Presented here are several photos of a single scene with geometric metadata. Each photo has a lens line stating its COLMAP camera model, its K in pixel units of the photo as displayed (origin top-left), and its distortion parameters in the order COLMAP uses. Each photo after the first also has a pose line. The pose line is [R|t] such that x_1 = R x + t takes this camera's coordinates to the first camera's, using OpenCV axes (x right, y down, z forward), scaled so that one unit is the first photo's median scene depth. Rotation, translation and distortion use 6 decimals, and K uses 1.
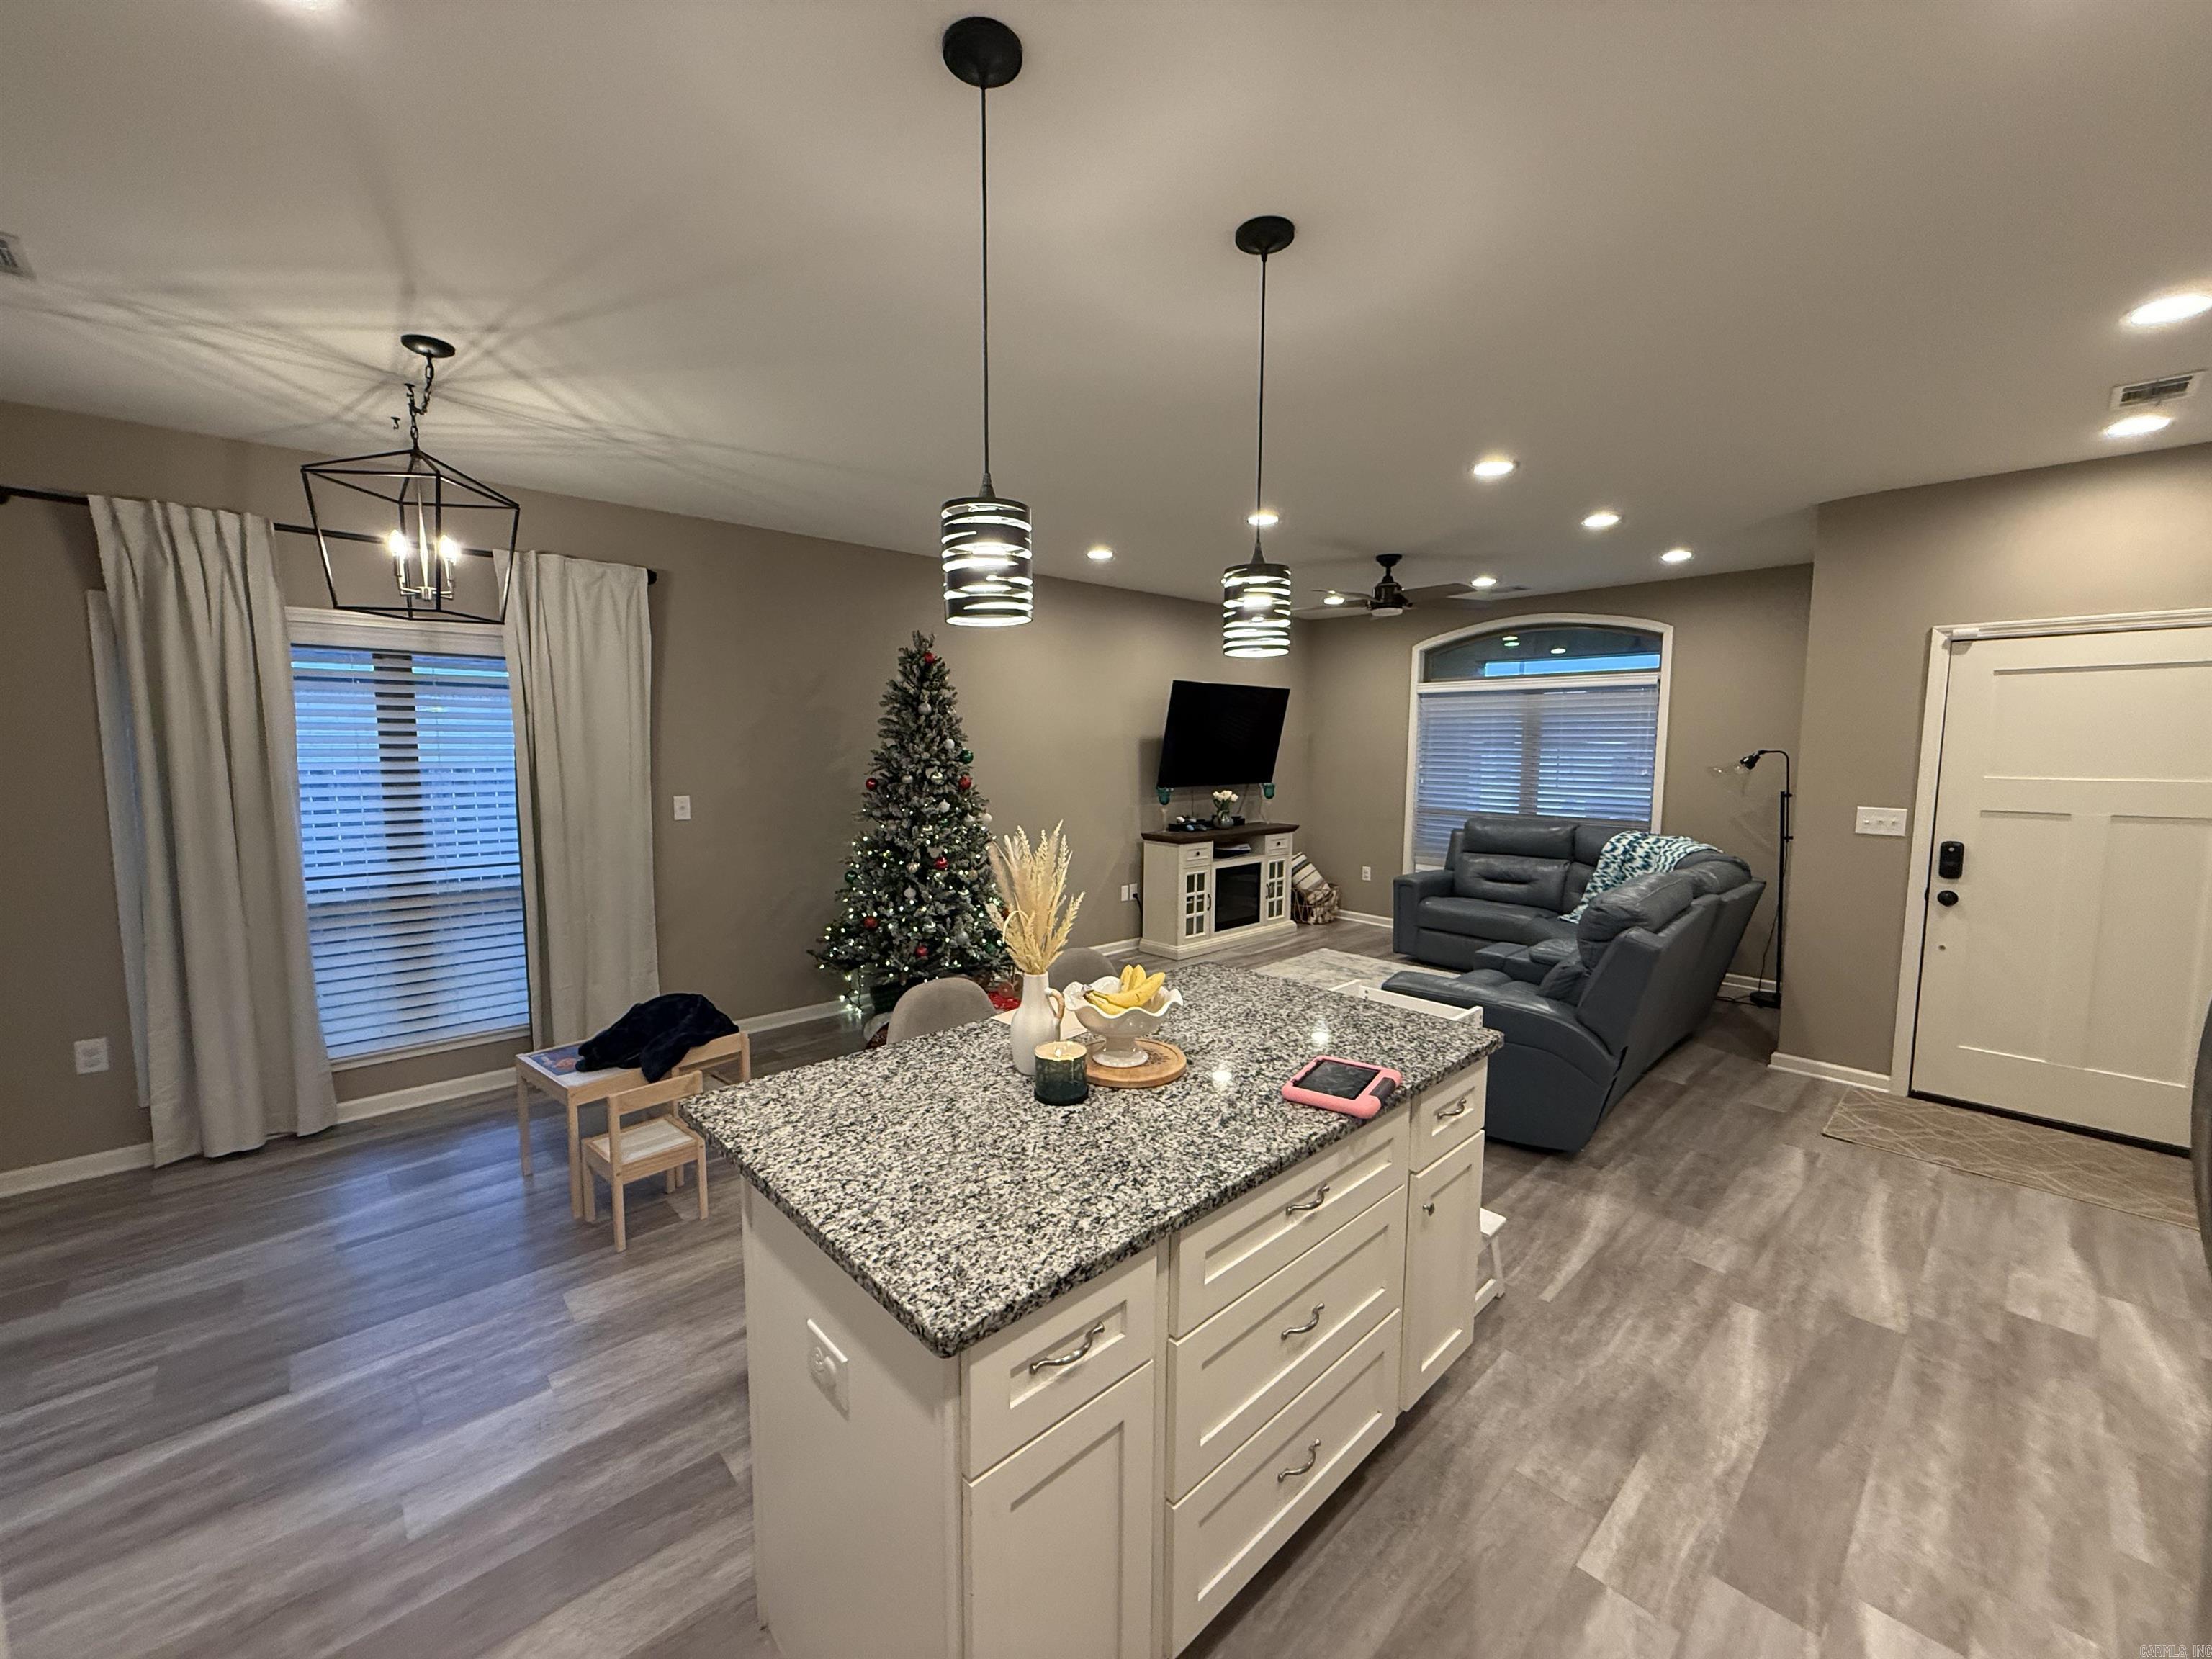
lens RADIAL K [[877.7, 0, 1101.9], [0, 877.7, 827.5], [0, 0, 1]] dist [-0.001316, 0.000258]
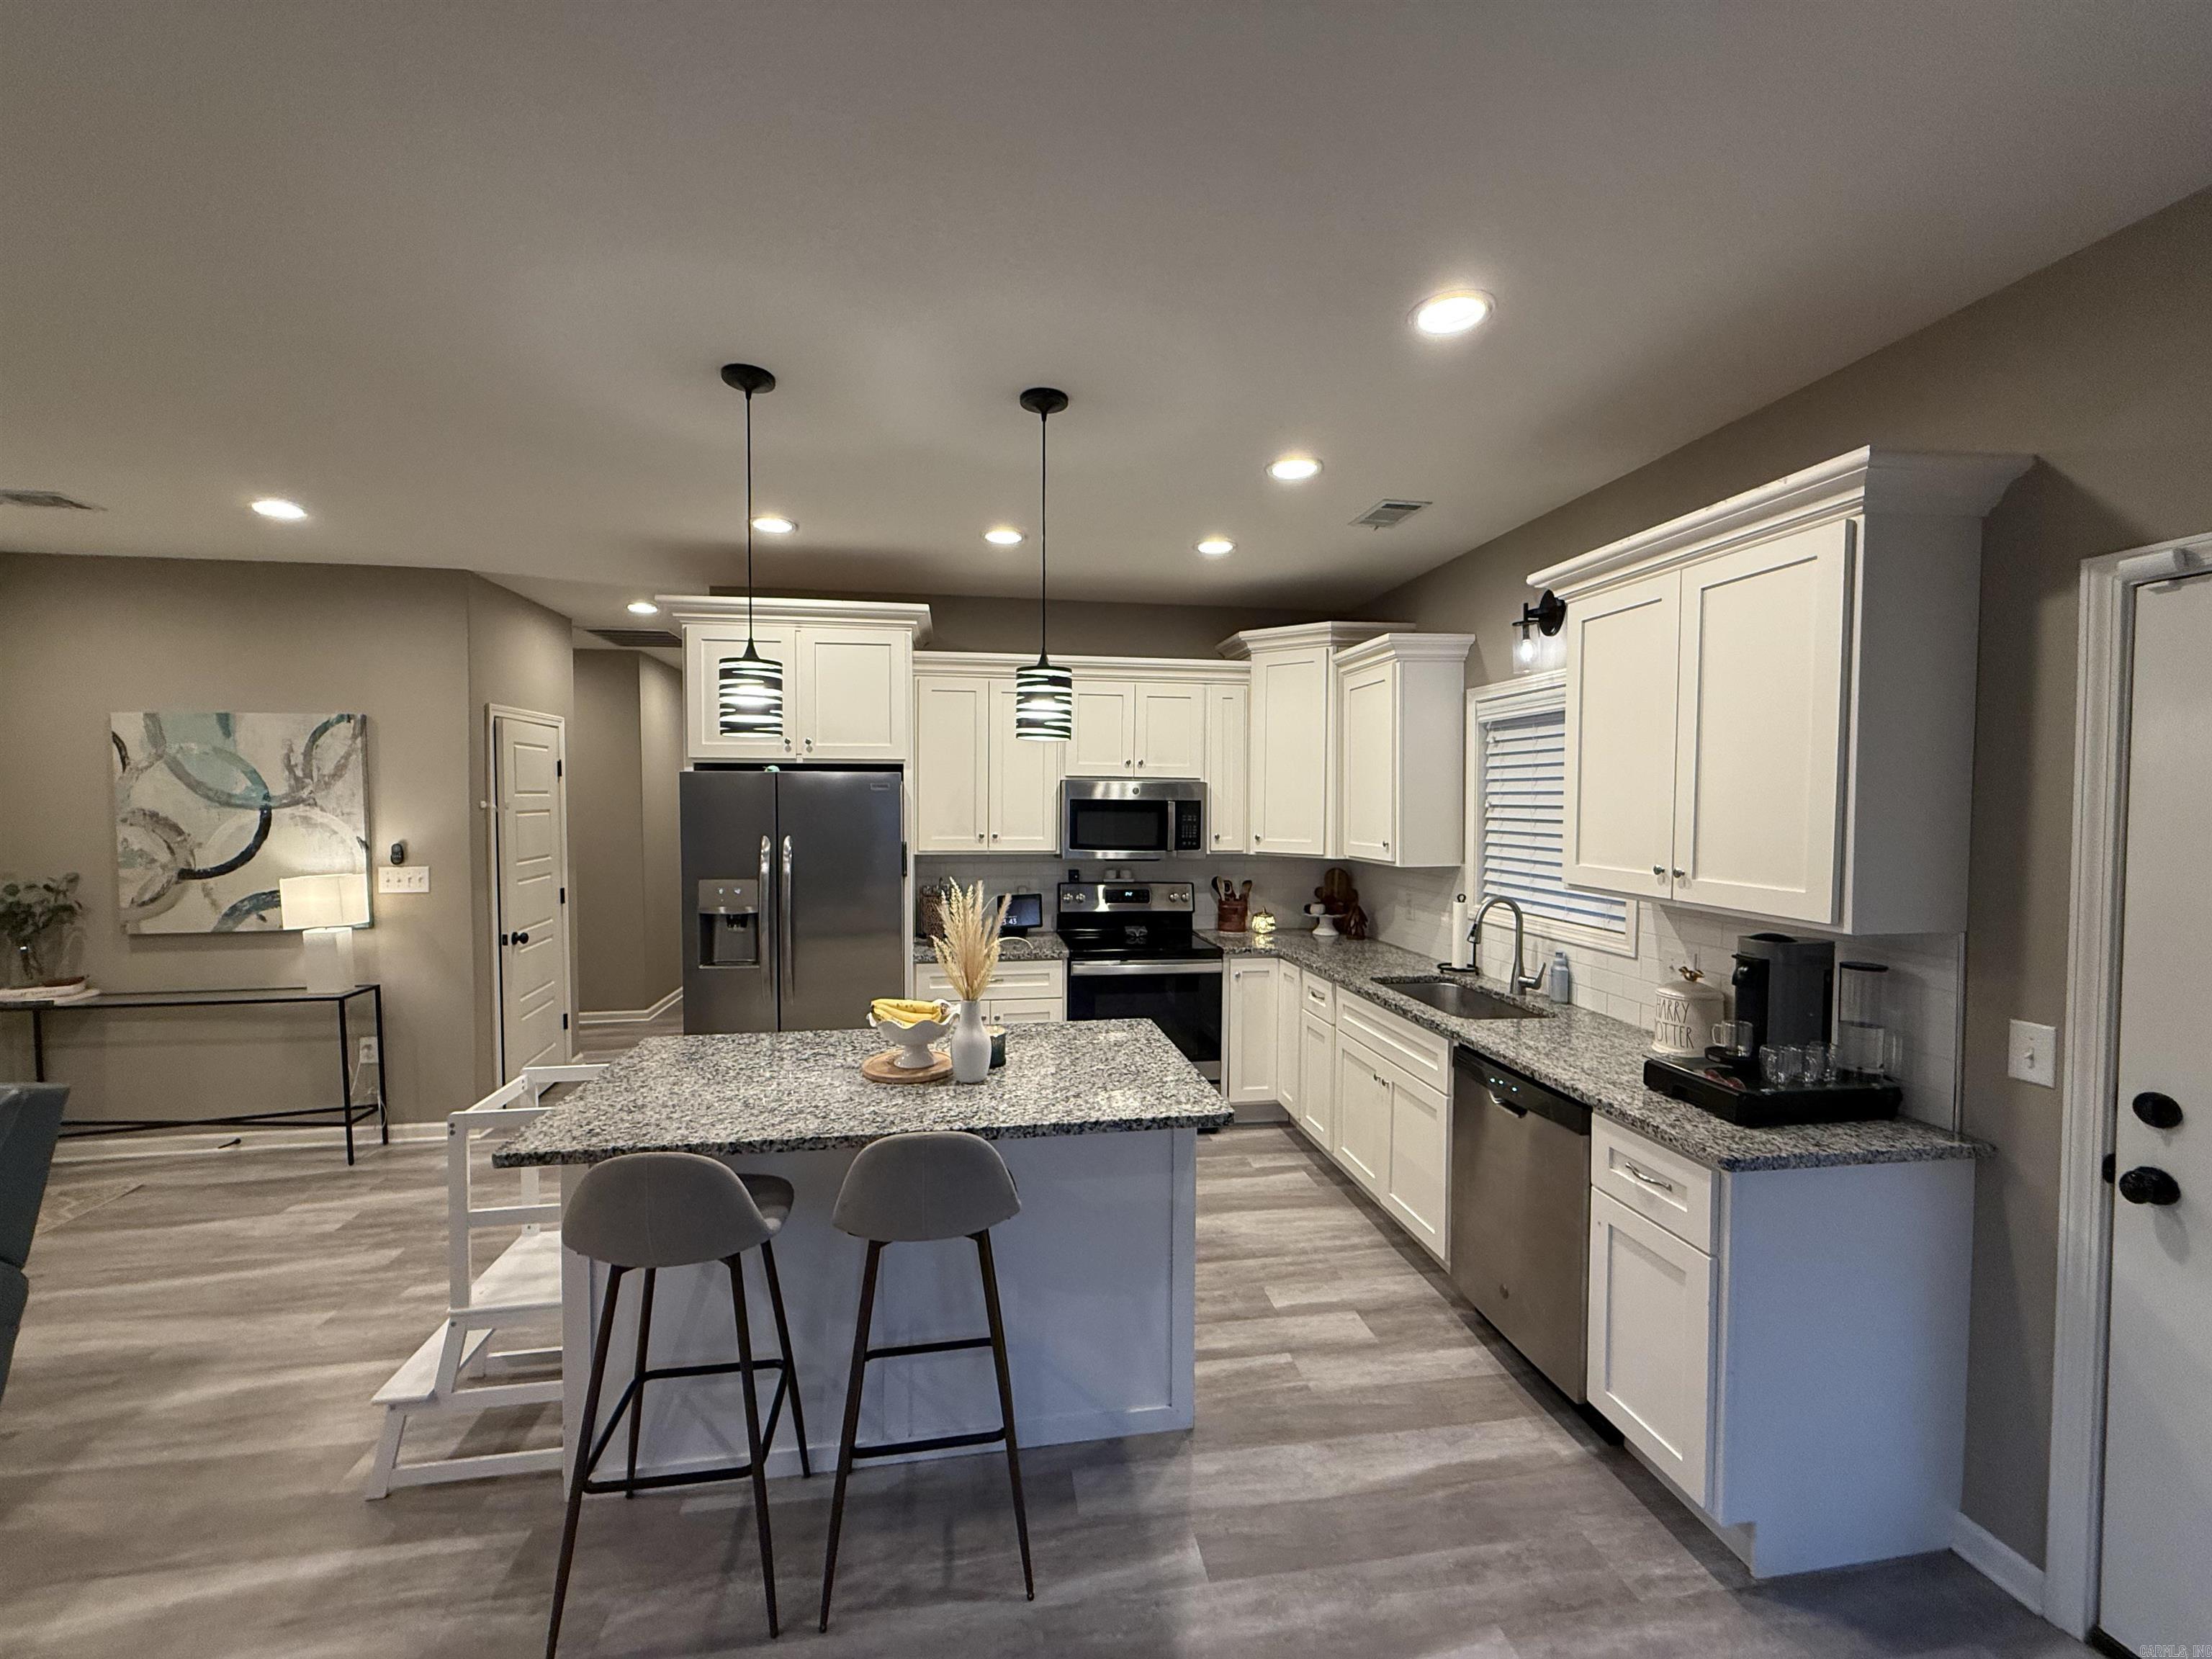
lens RADIAL K [[877.7, 0, 1101.9], [0, 877.7, 827.5], [0, 0, 1]] dist [-0.001316, 0.000258]
pose [[-0.831462, -0.021190, 0.555177, -0.250597], [0.048265, 0.992740, 0.110175, -0.056154], [-0.553481, 0.118402, -0.824403, 0.517515]]
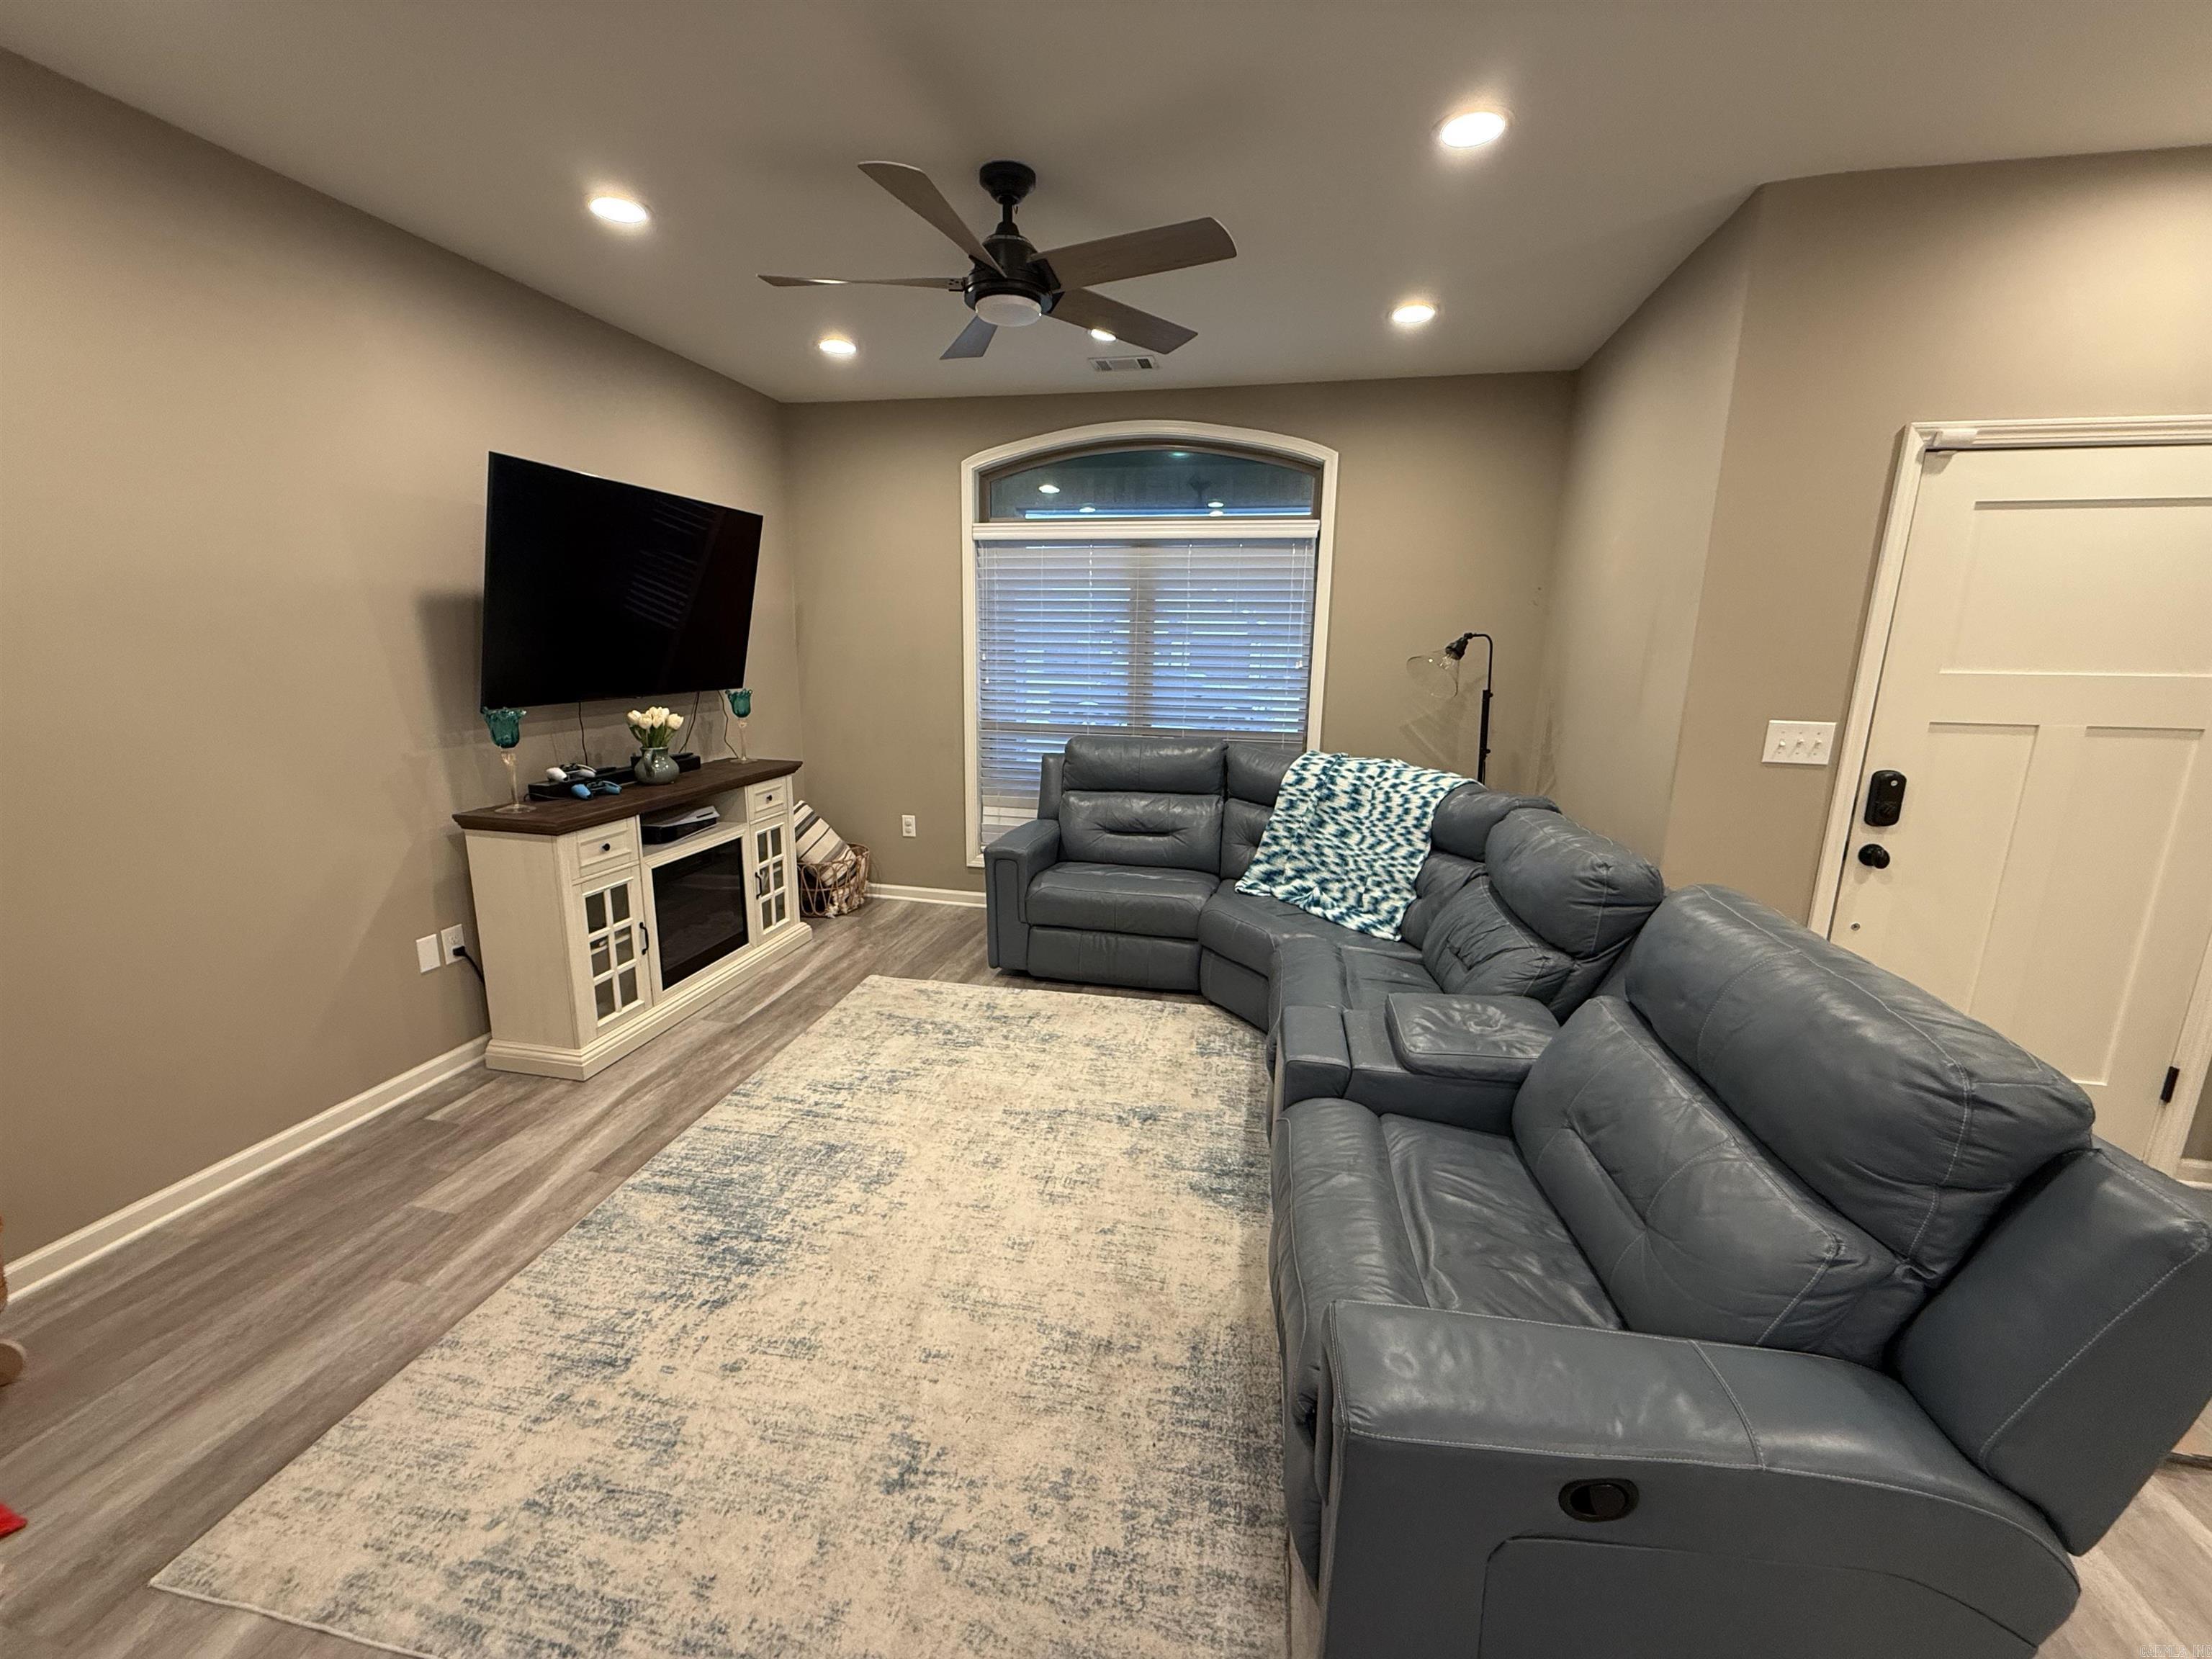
lens RADIAL K [[877.7, 0, 1101.9], [0, 877.7, 827.5], [0, 0, 1]] dist [-0.001316, 0.000258]
pose [[0.818968, -0.113061, 0.562591, 0.063353], [0.043596, 0.989824, 0.135457, -0.032888], [-0.572181, -0.086408, 0.815563, 0.461115]]
